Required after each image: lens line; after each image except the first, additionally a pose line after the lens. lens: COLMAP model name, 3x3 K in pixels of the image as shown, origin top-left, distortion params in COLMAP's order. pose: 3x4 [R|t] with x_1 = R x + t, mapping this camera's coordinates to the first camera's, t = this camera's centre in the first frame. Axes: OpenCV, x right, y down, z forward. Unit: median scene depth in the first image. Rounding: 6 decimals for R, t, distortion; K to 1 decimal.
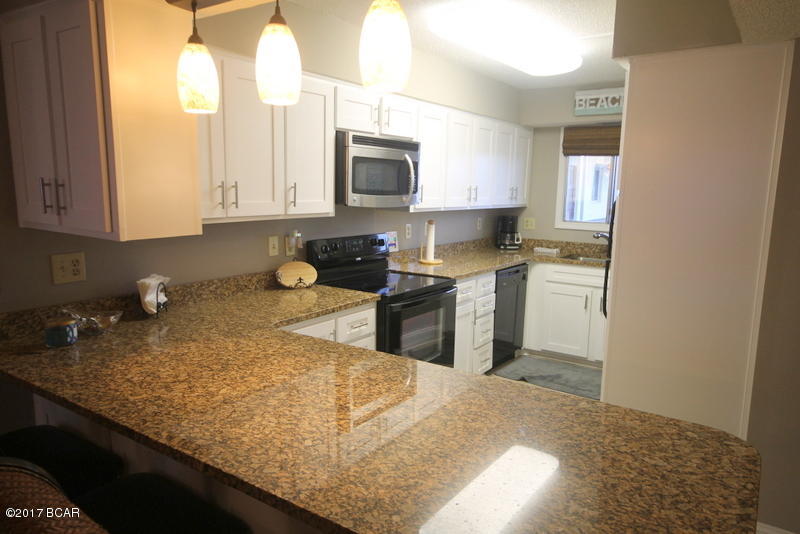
lens RADIAL K [[549.8, 0, 405.6], [0, 549.8, 269.7], [0, 0, 1]] dist [0.011102, 0.006177]
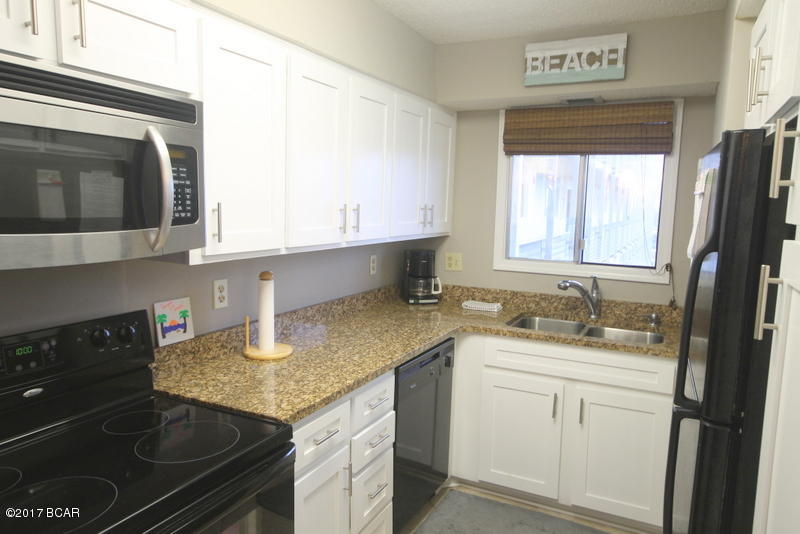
lens RADIAL K [[549.8, 0, 405.6], [0, 549.8, 269.7], [0, 0, 1]] dist [0.011102, 0.006177]
pose [[0.989846, -0.016242, 0.141210, 0.092344], [0.019852, 0.999510, -0.024193, -0.069537], [-0.140748, 0.026750, 0.989684, 0.436154]]
